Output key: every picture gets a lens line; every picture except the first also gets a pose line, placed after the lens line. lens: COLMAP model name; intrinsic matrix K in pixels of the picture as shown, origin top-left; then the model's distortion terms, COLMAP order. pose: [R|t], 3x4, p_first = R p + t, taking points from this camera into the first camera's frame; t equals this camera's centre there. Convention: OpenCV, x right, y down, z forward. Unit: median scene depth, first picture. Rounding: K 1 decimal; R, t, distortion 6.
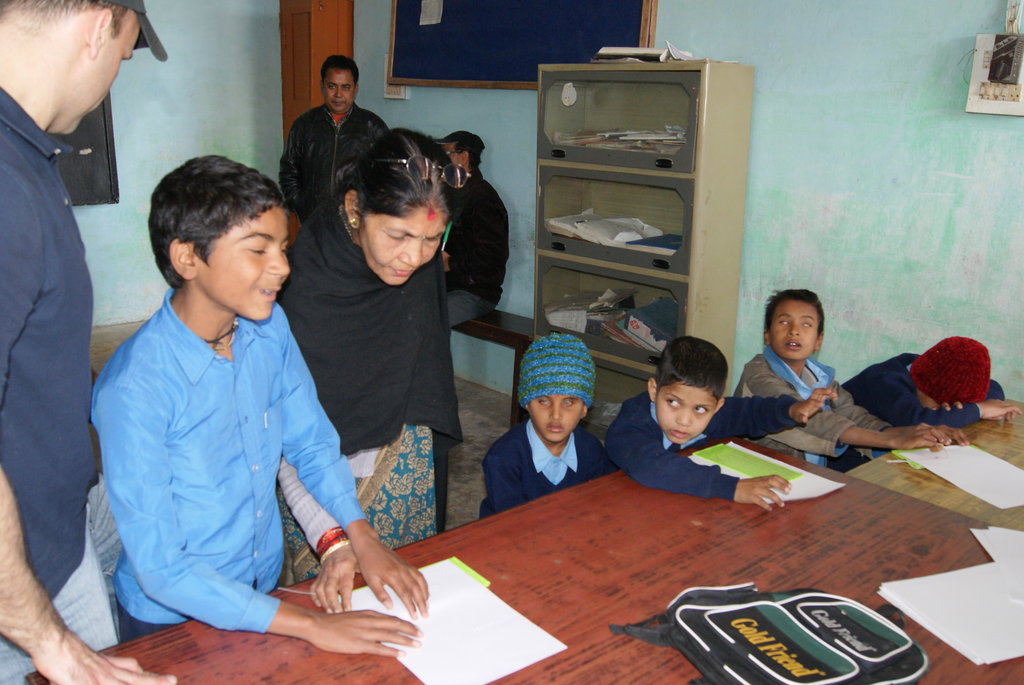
lens RADIAL K [[950.1, 0, 512.0], [0, 950.1, 342.5], [0, 0, 1]] dist [-0.058171, 0.017846]
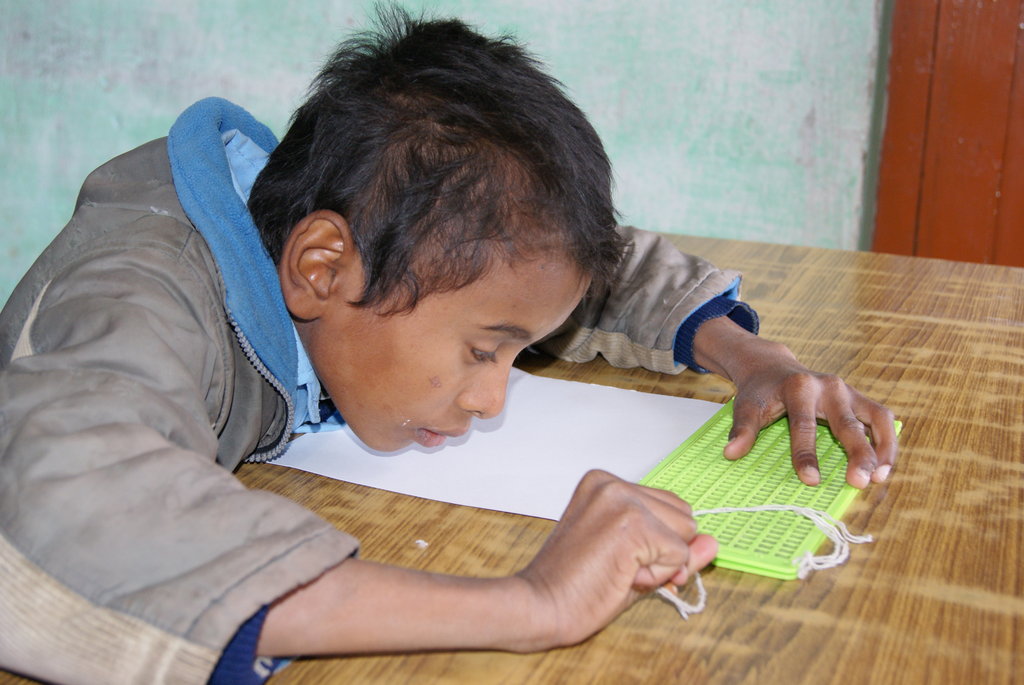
lens RADIAL K [[1663.6, 0, 512.0], [0, 1663.6, 342.5], [0, 0, 1]] dist [0.009560, -0.158883]
pose [[0.876917, -0.150453, 0.456487, 0.166165], [0.123843, 0.988404, 0.087862, 0.031905], [-0.464413, -0.020515, 0.885381, 0.355063]]
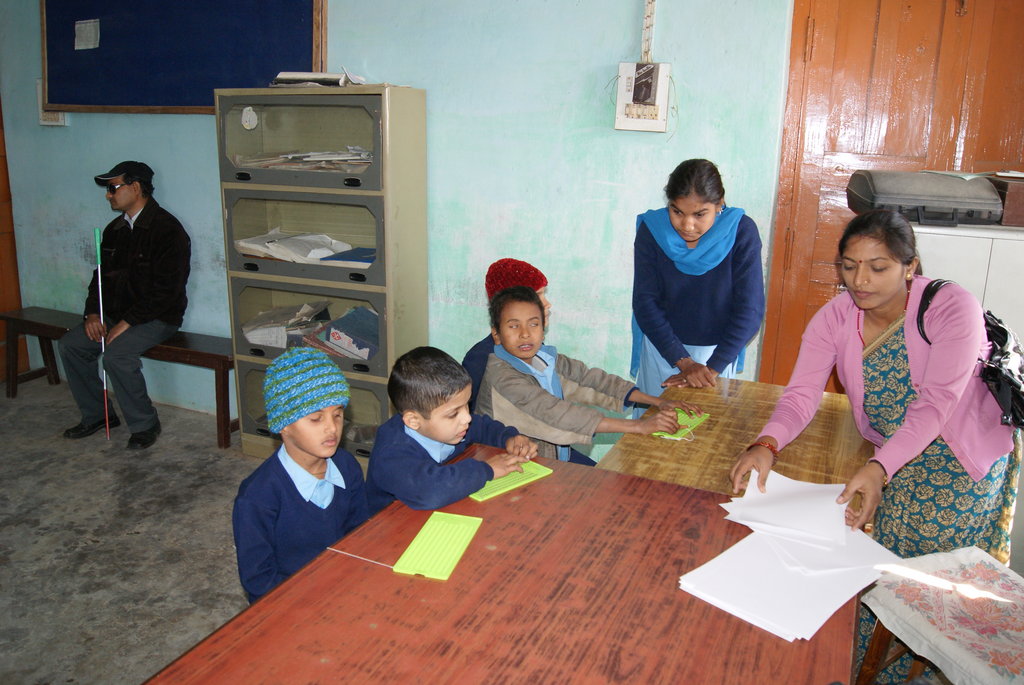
lens RADIAL K [[818.6, 0, 512.0], [0, 818.6, 342.5], [0, 0, 1]] dist [-0.068717, 0.009290]
pose [[0.915717, -0.109084, 0.386733, -0.045802], [0.102728, 0.994016, 0.037134, -0.026529], [-0.388470, 0.005724, 0.921444, 0.093209]]
